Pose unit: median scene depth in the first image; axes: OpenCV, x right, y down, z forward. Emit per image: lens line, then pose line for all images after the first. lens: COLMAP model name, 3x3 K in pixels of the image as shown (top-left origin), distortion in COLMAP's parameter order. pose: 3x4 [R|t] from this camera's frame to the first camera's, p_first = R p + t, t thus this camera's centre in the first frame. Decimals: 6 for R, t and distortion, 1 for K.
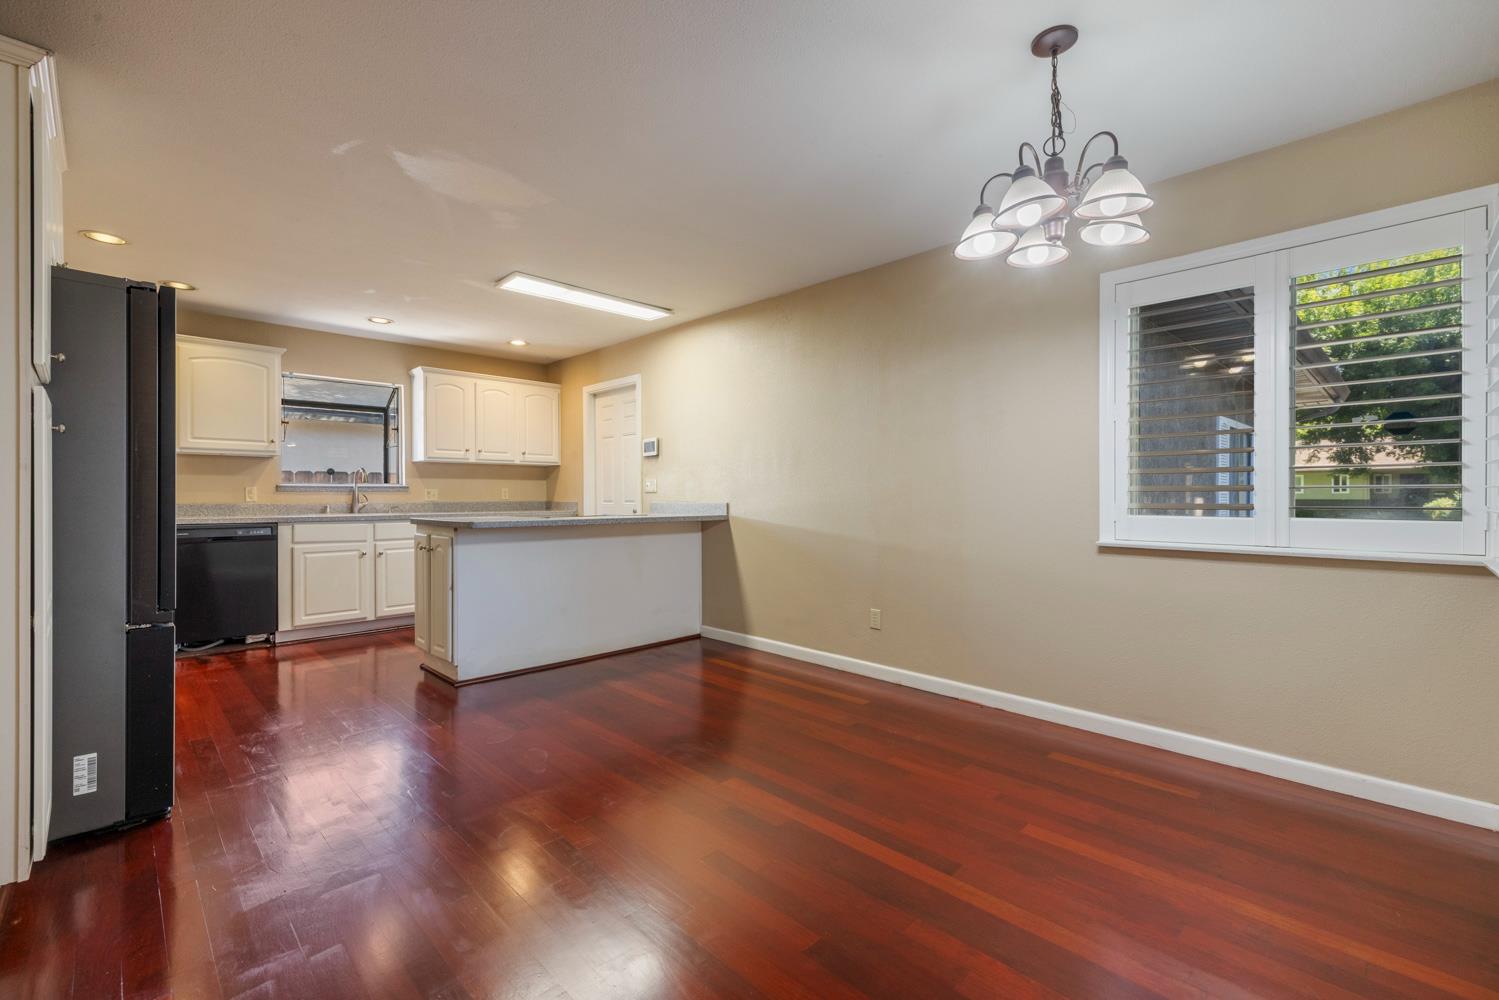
lens RADIAL K [[631.1, 0, 750.3], [0, 631.1, 501.3], [0, 0, 1]] dist [-0.001990, 0.000680]
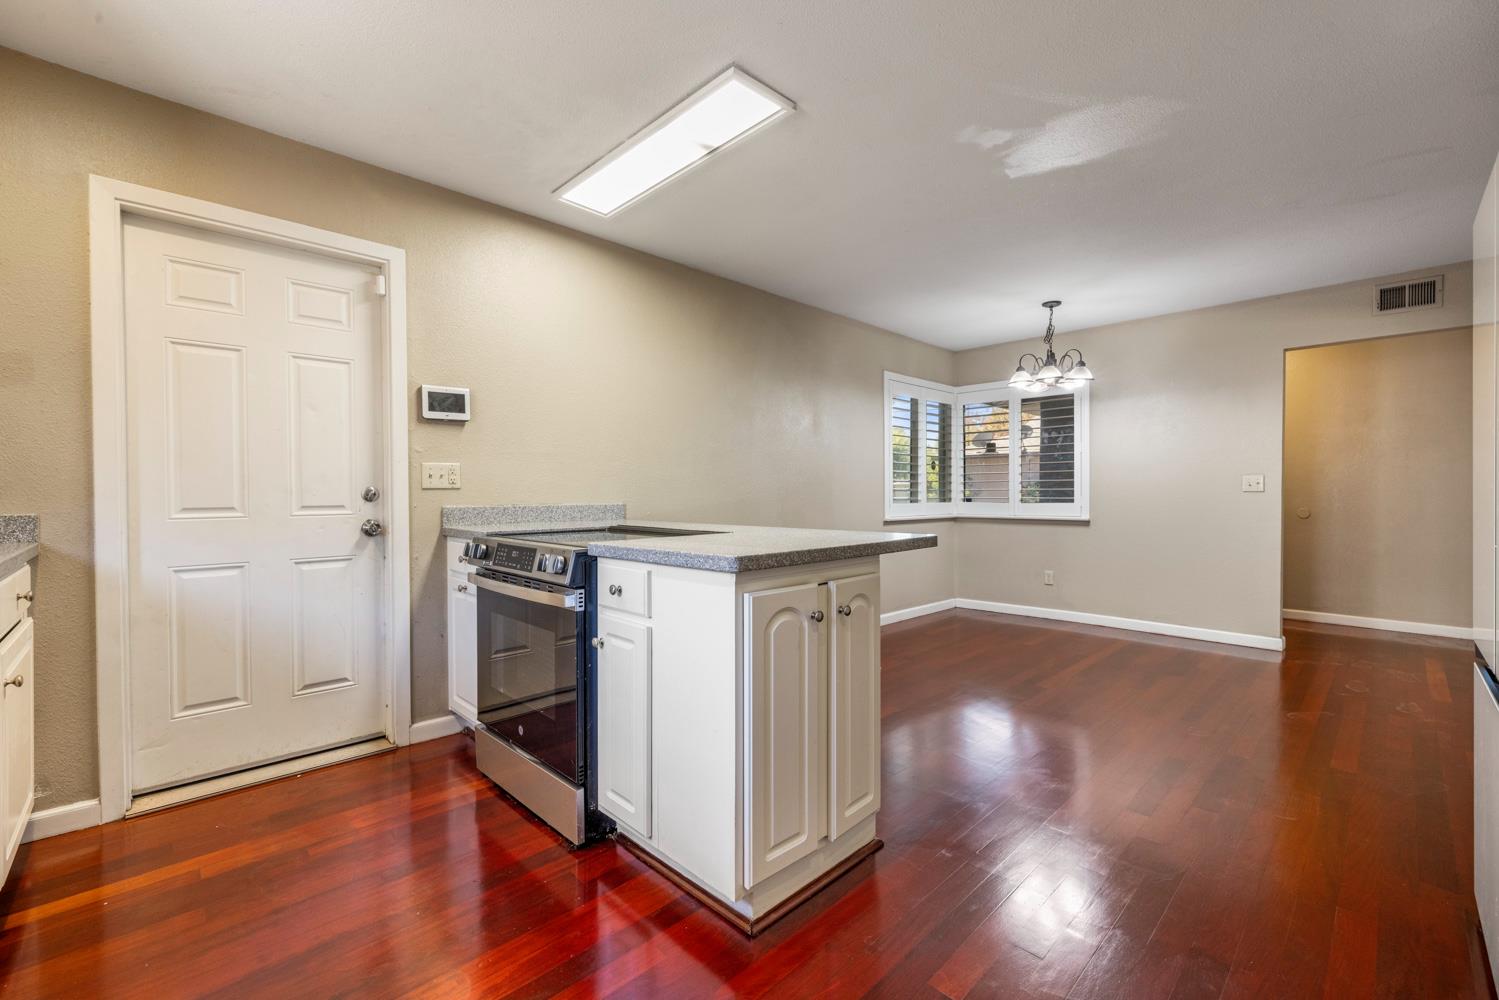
lens RADIAL K [[631.1, 0, 733.7], [0, 631.1, 498.1], [0, 0, 1]] dist [-0.001990, 0.000680]
pose [[0.037246, -0.010746, 0.999248, -0.671955], [0.008329, 0.999911, 0.010443, -0.008923], [-0.999271, 0.007934, 0.037332, 0.732819]]
